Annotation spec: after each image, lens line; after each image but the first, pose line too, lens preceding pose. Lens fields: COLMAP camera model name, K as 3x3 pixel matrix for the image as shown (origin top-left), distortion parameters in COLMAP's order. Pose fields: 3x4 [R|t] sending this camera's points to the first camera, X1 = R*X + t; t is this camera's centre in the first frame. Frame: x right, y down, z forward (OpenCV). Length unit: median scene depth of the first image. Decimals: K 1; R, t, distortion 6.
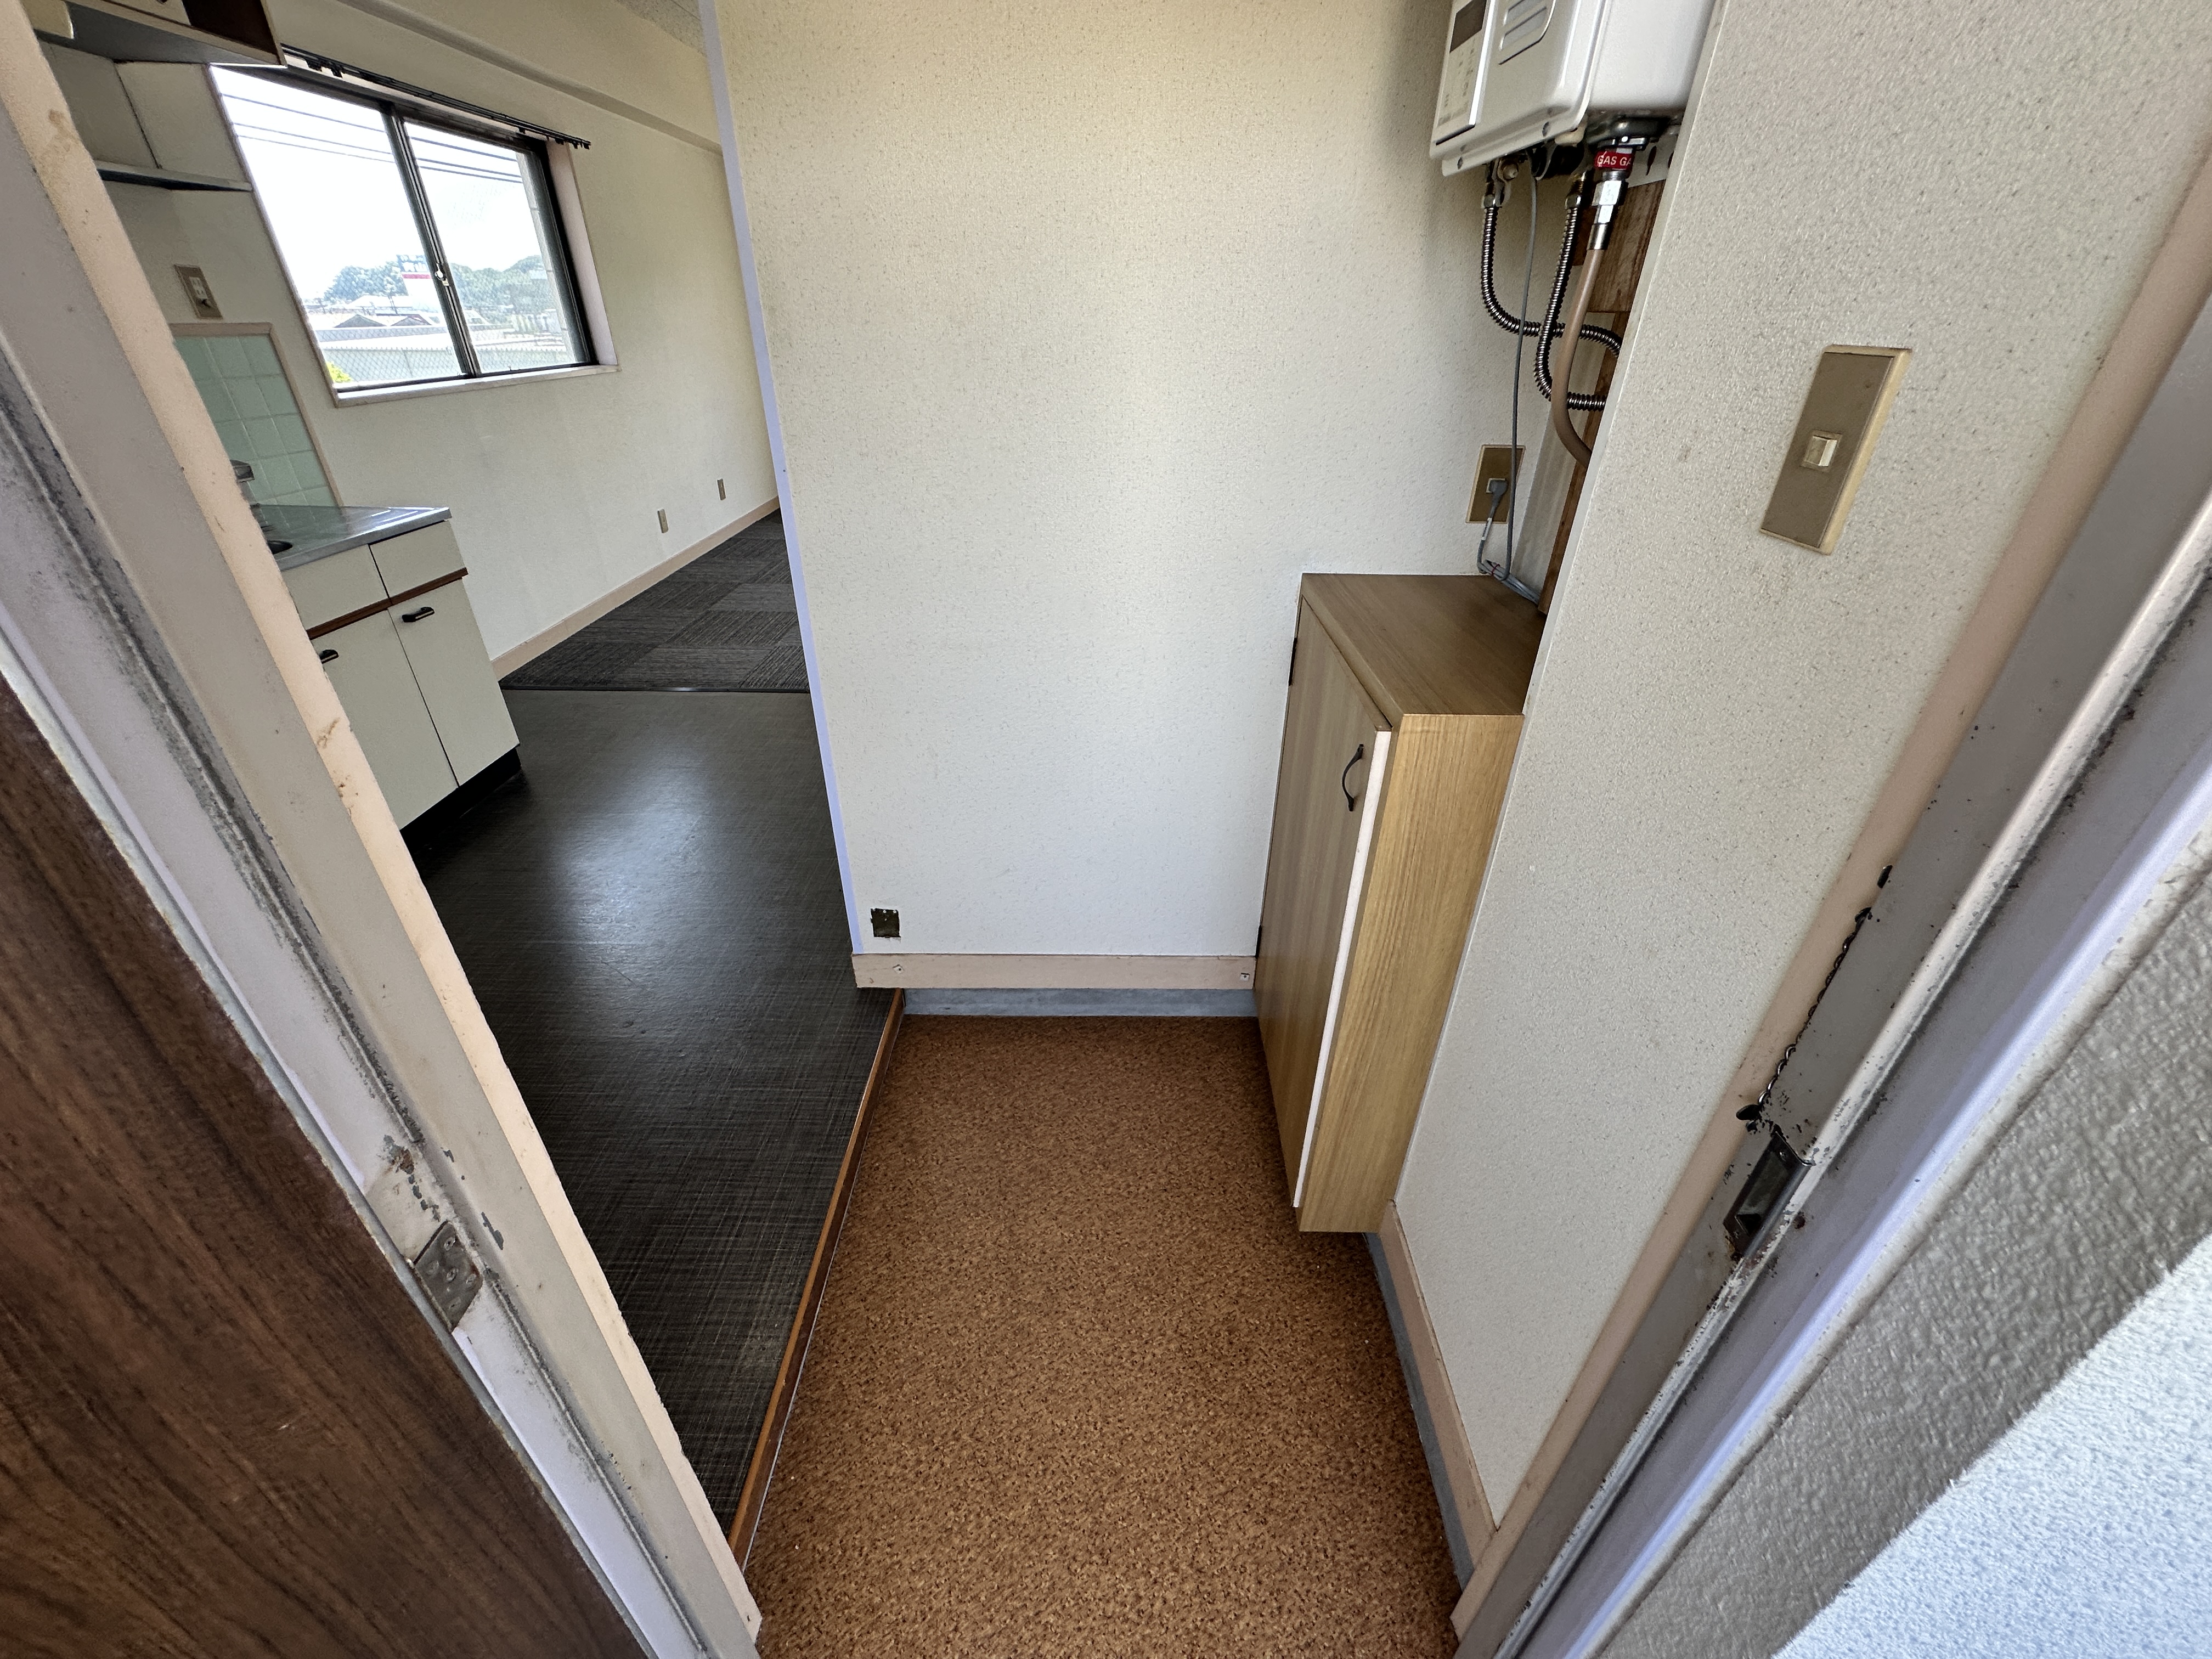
lens RADIAL K [[884.5, 0, 1096.5], [0, 884.5, 822.7], [0, 0, 1]] dist [-0.000962, 0.000058]
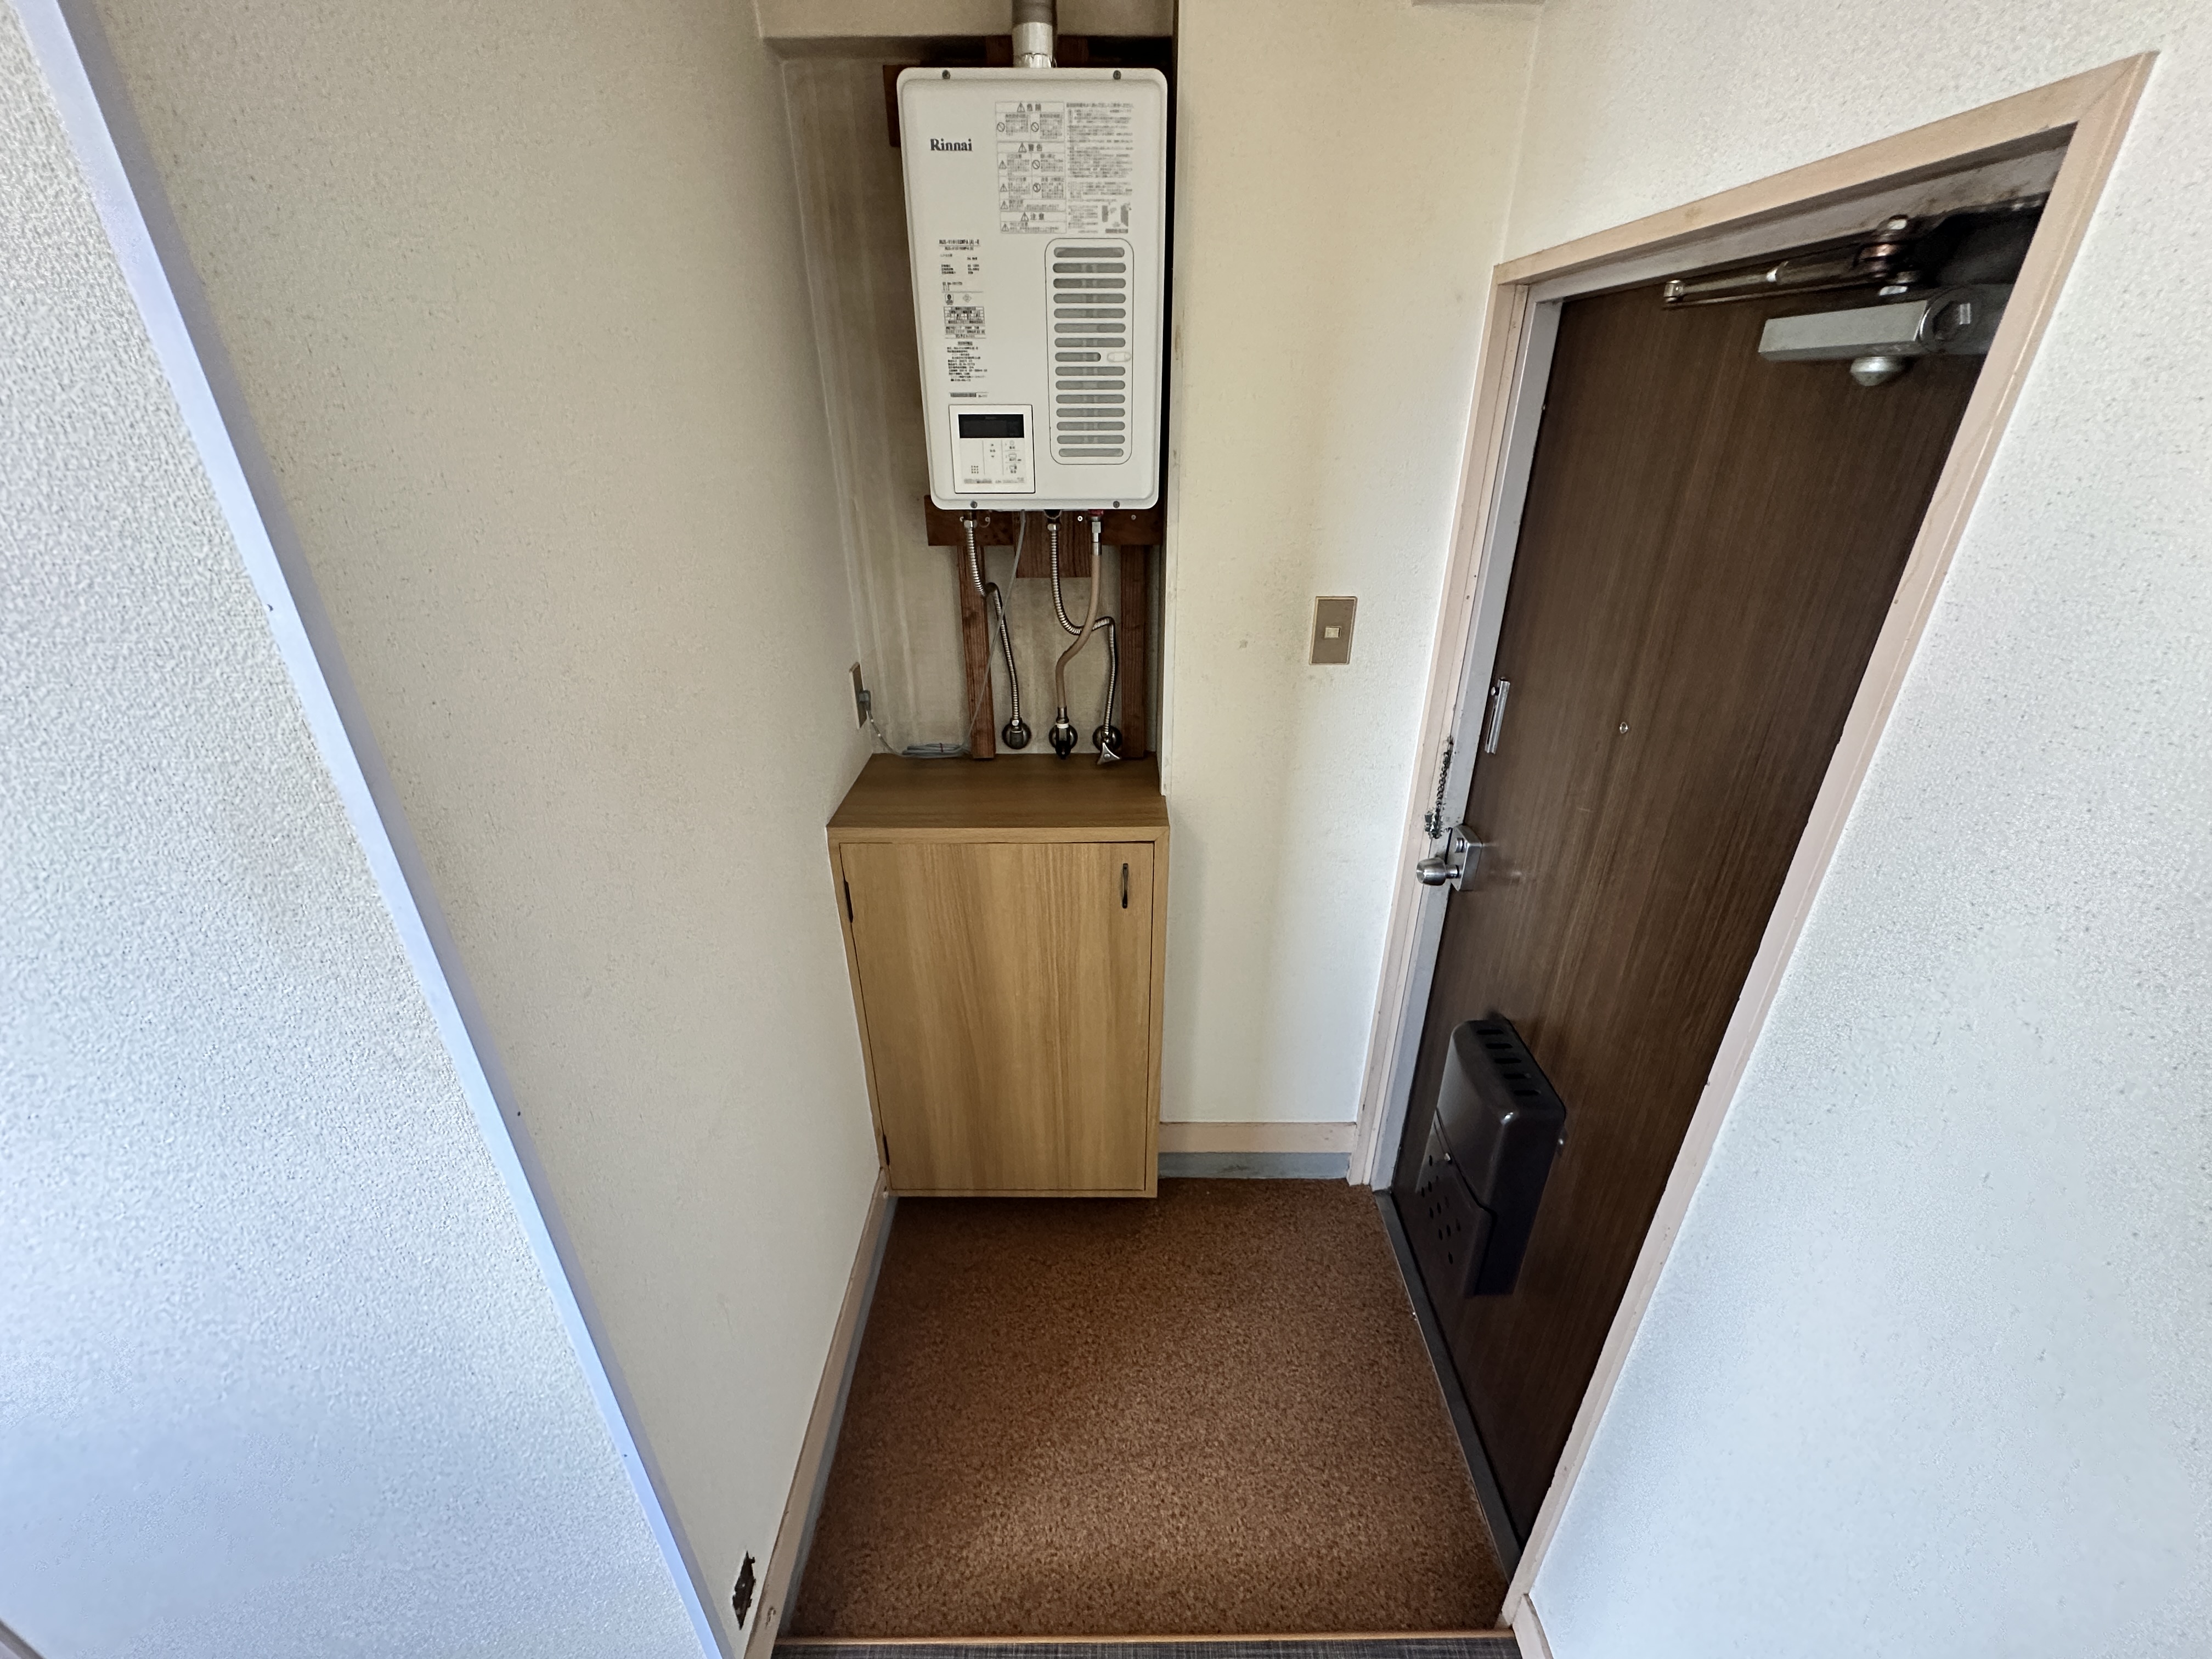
lens RADIAL K [[884.5, 0, 1109.2], [0, 884.5, 832.7], [0, 0, 1]] dist [-0.000962, 0.000058]
pose [[-0.013607, -0.449300, 0.893277, -0.847701], [0.507537, 0.766618, 0.393324, -0.625127], [-0.861523, 0.458723, 0.217605, 0.593449]]
